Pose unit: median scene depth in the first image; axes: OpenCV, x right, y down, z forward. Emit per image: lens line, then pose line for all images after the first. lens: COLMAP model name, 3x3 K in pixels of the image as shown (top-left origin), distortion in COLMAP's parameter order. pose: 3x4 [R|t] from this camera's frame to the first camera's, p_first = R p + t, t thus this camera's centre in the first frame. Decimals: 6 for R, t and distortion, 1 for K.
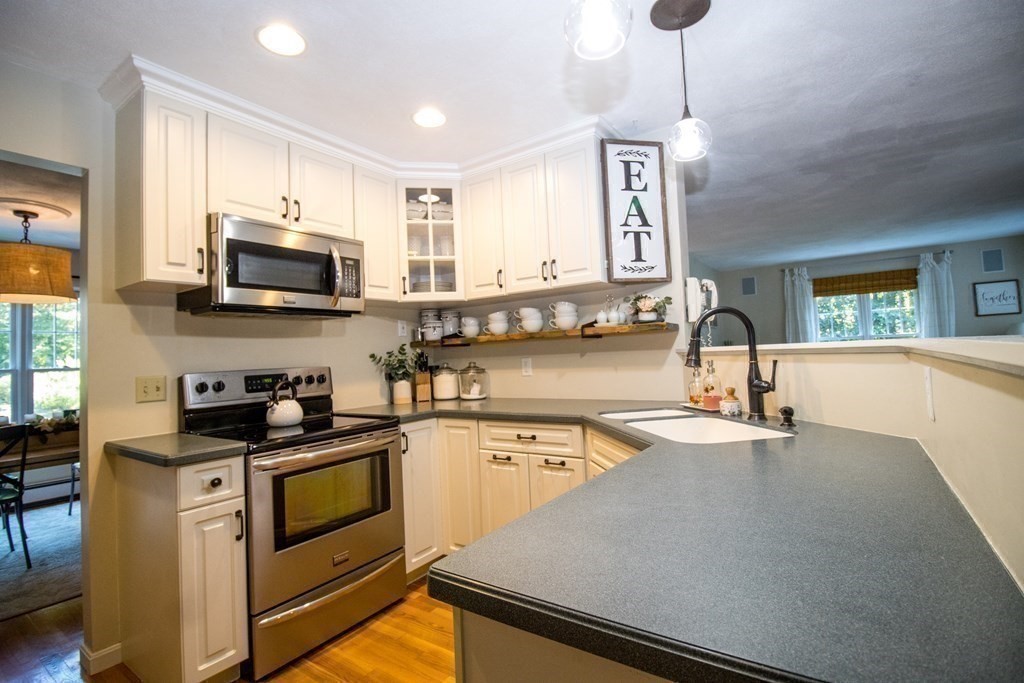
lens RADIAL K [[477.6, 0, 513.2], [0, 477.6, 331.5], [0, 0, 1]] dist [-0.001920, -0.004460]
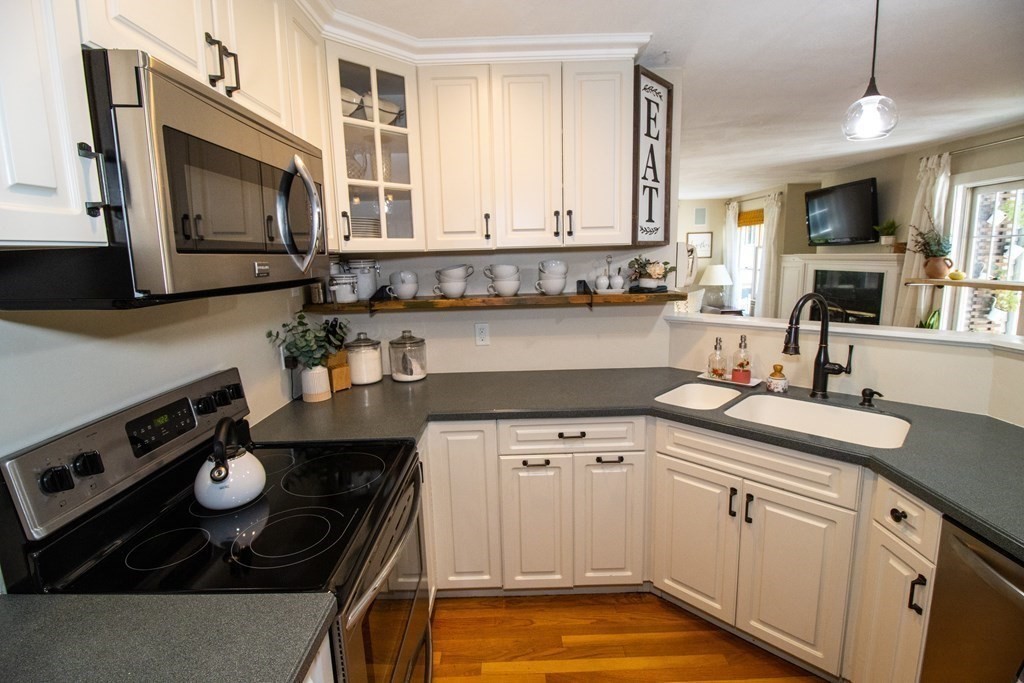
lens RADIAL K [[477.6, 0, 509.4], [0, 477.6, 334.8], [0, 0, 1]] dist [-0.001920, -0.004460]
pose [[0.817196, -0.070737, 0.572002, -0.487267], [-0.039127, 0.983342, 0.177504, -0.086853], [-0.575030, -0.167436, 0.800816, 0.397012]]
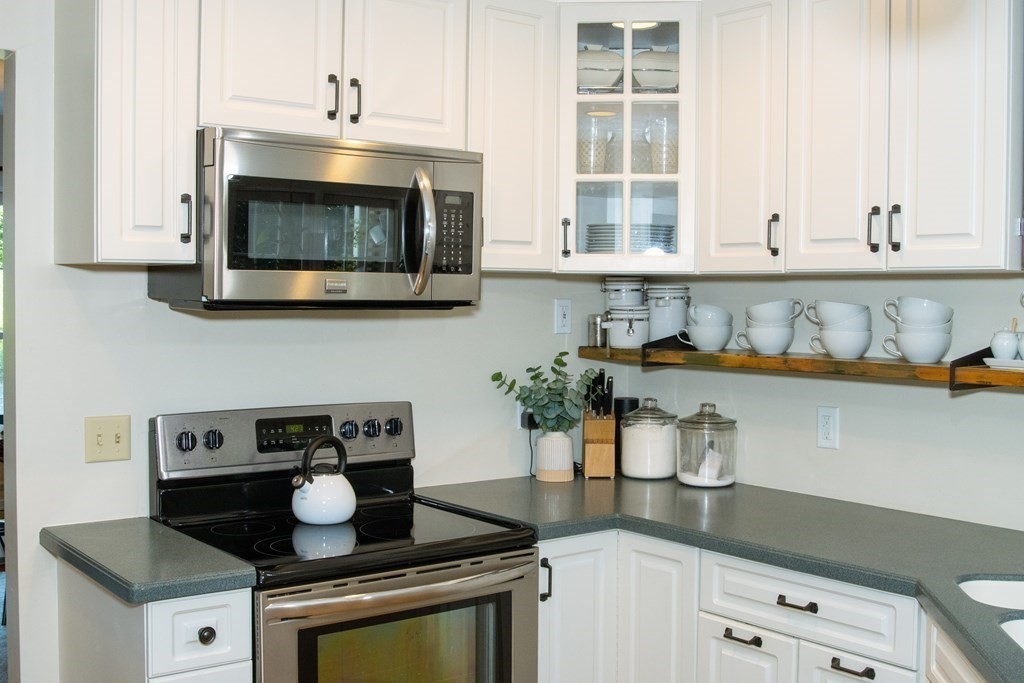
lens RADIAL K [[1146.3, 0, 512.3], [0, 1146.3, 339.0], [0, 0, 1]] dist [-0.081268, 0.000000]
pose [[0.953779, 0.065347, -0.293318, 0.064748], [-0.037540, 0.994334, 0.099453, -0.123322], [0.298155, -0.083845, 0.950828, -0.097673]]
